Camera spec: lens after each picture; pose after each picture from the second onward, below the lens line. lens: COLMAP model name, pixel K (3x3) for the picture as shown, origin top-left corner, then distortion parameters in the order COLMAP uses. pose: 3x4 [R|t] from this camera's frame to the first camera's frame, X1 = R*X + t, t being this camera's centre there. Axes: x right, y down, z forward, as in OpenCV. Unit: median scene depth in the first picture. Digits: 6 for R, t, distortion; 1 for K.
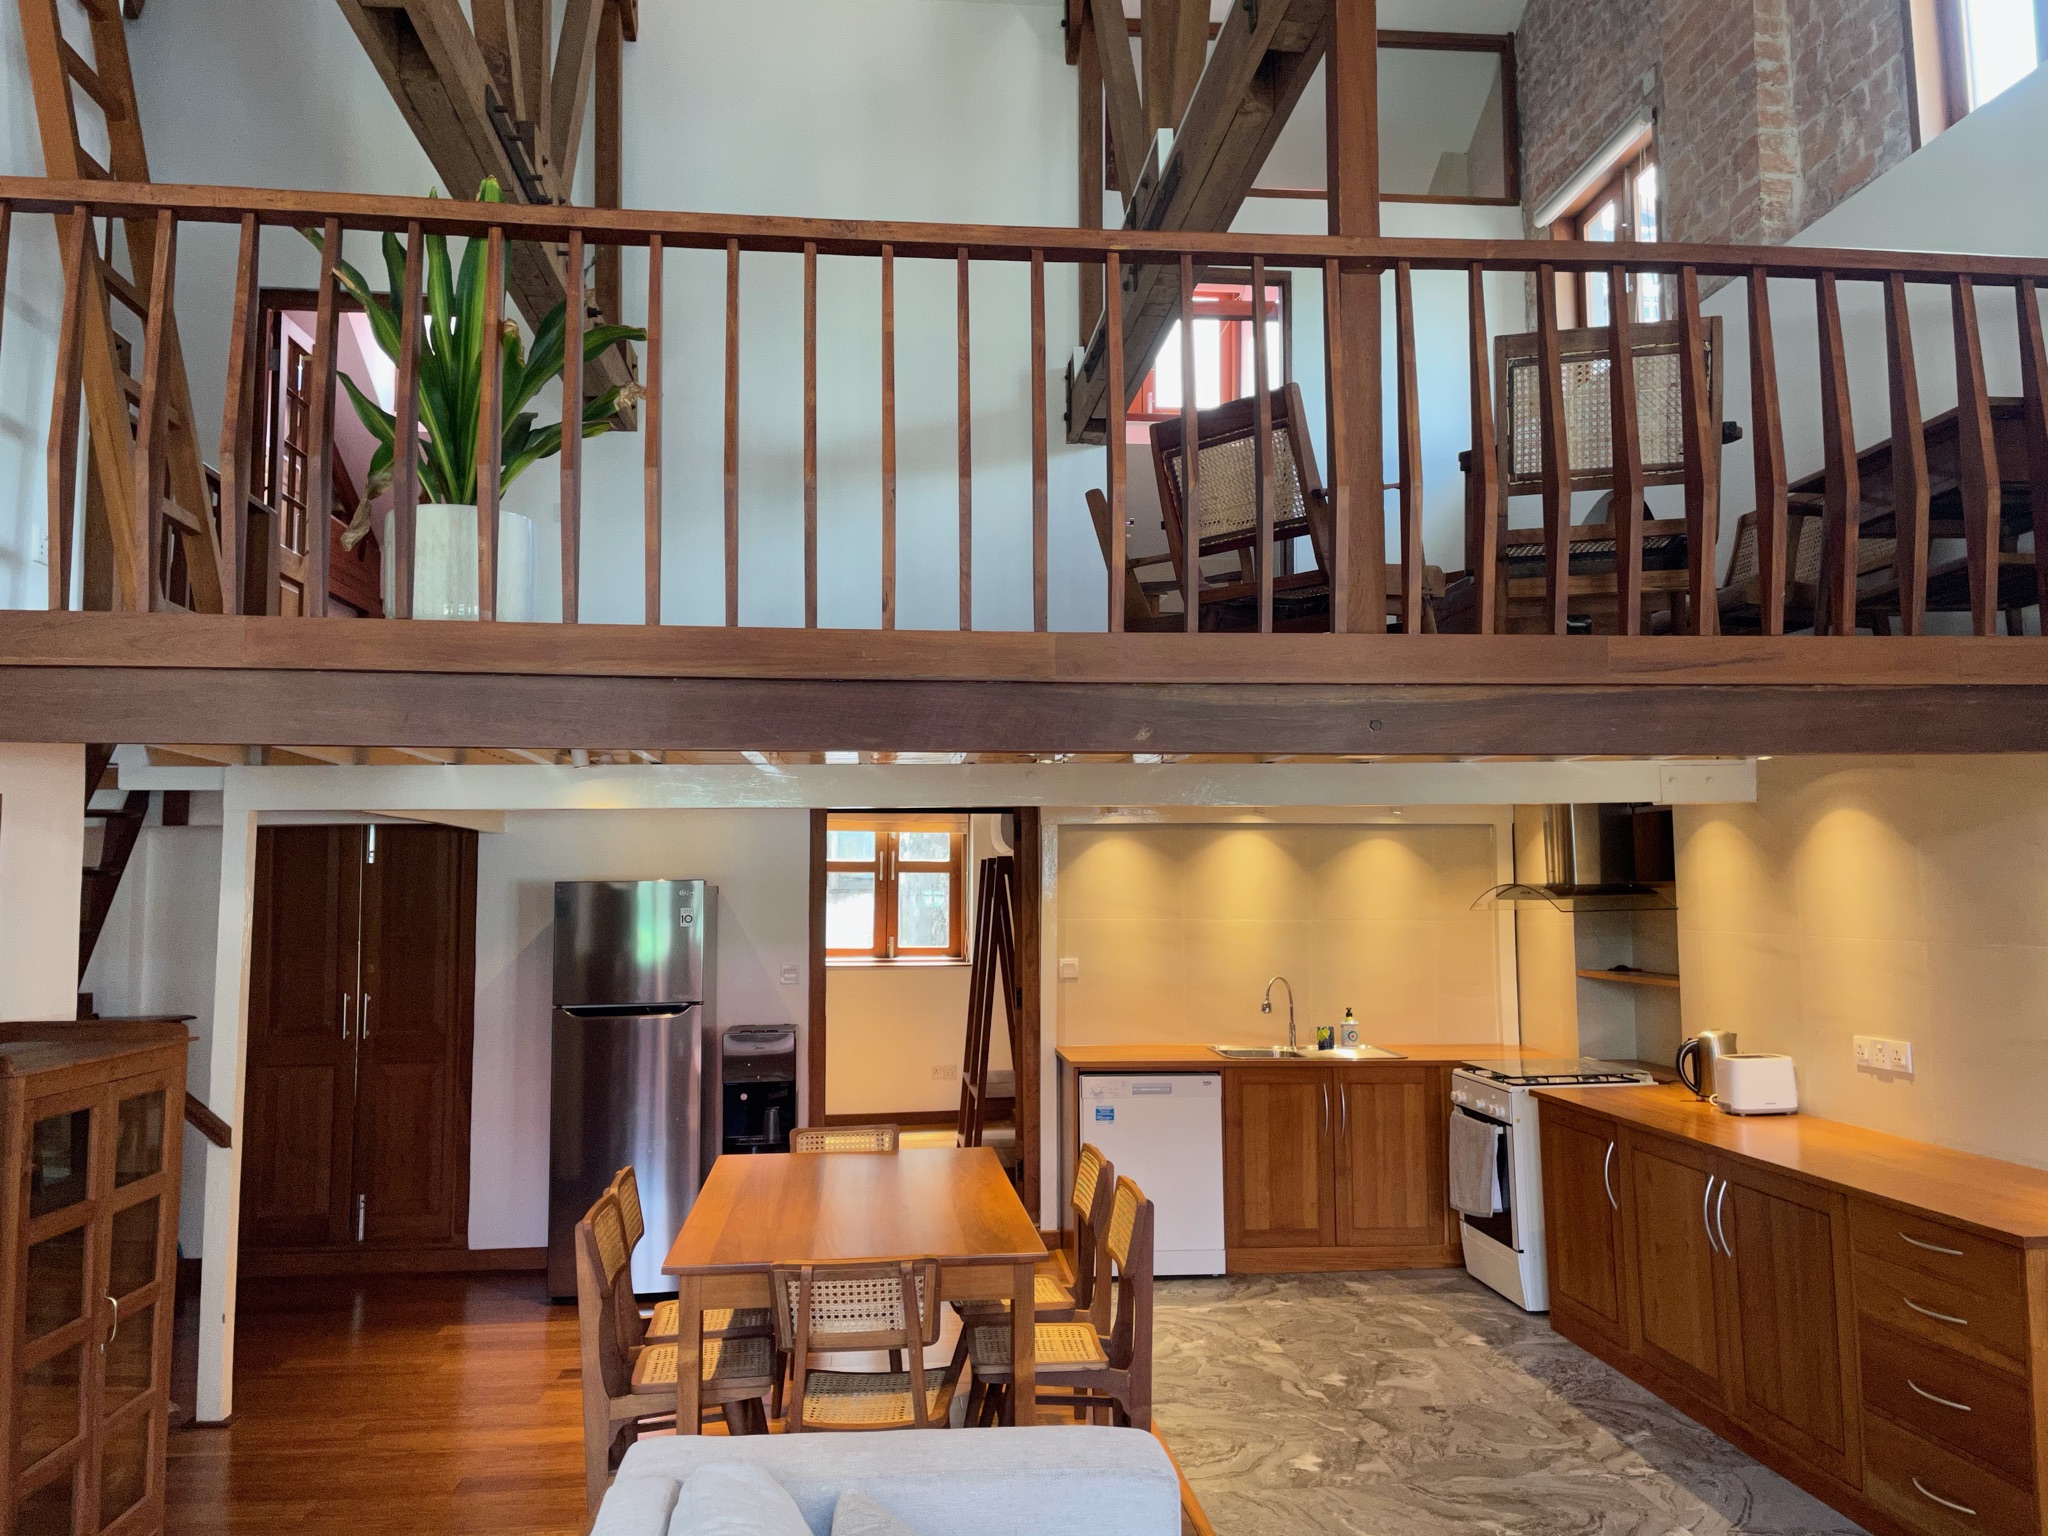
lens RADIAL K [[1570.1, 0, 1019.4], [0, 1570.1, 756.9], [0, 0, 1]] dist [0.009296, -0.007208]
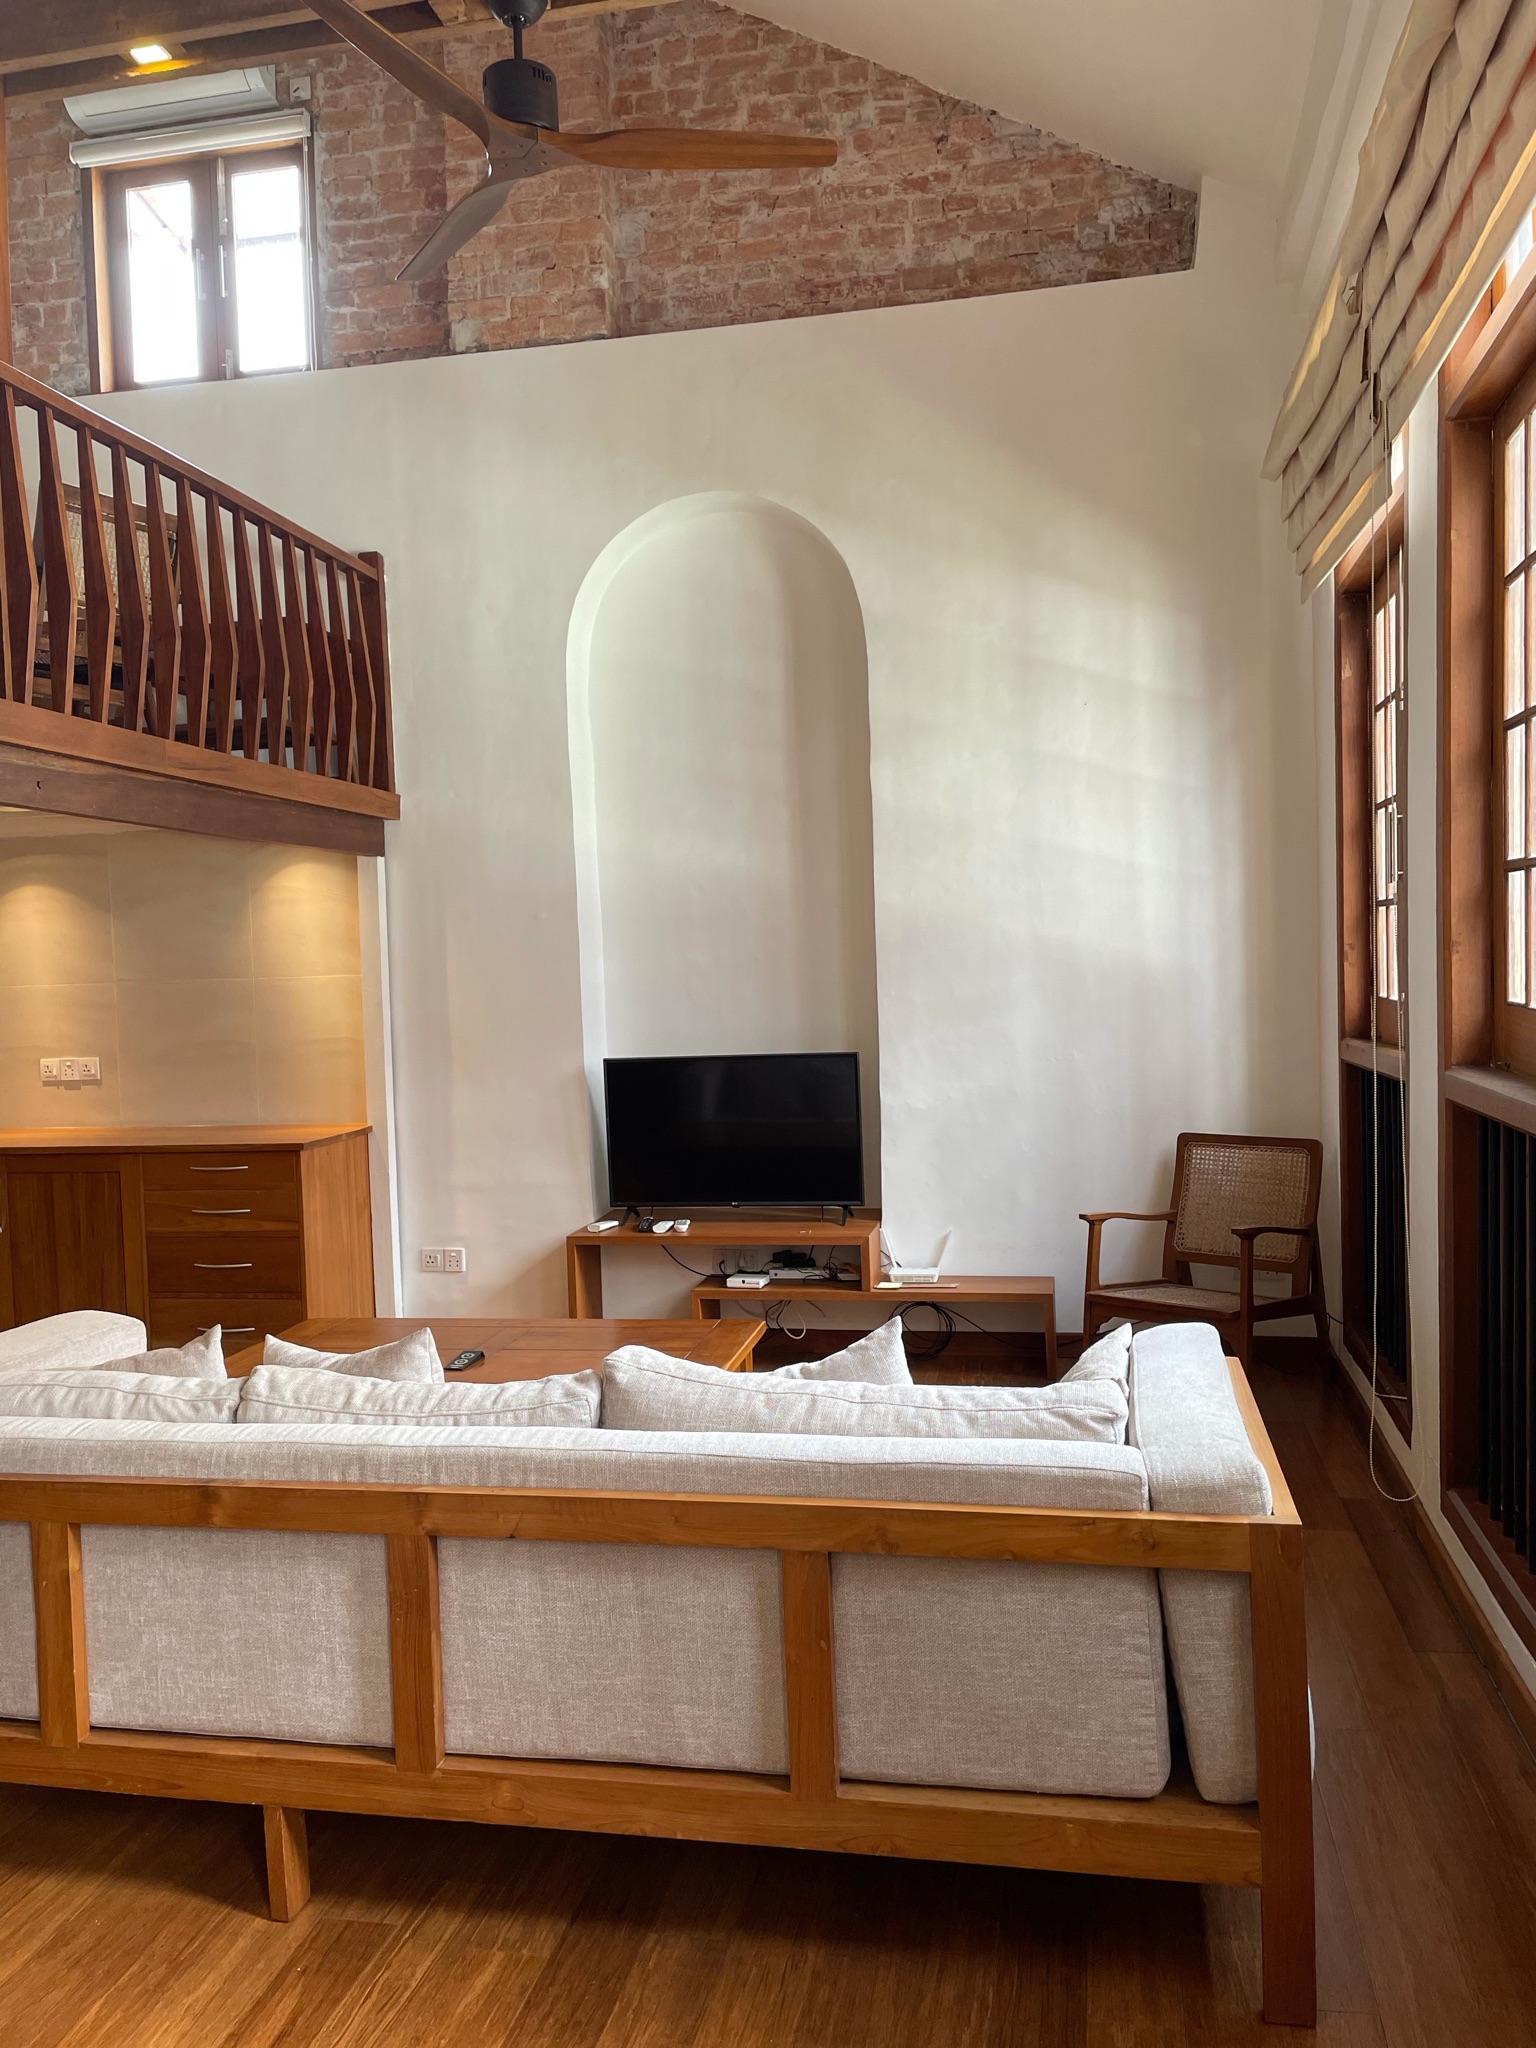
lens RADIAL K [[1570.1, 0, 763.1], [0, 1570.1, 1029.6], [0, 0, 1]] dist [0.009296, -0.007208]
pose [[0.292267, -0.034110, 0.955728, -0.557209], [-0.055269, 0.997091, 0.052488, 0.053027], [-0.954738, -0.068163, 0.289532, 0.055772]]
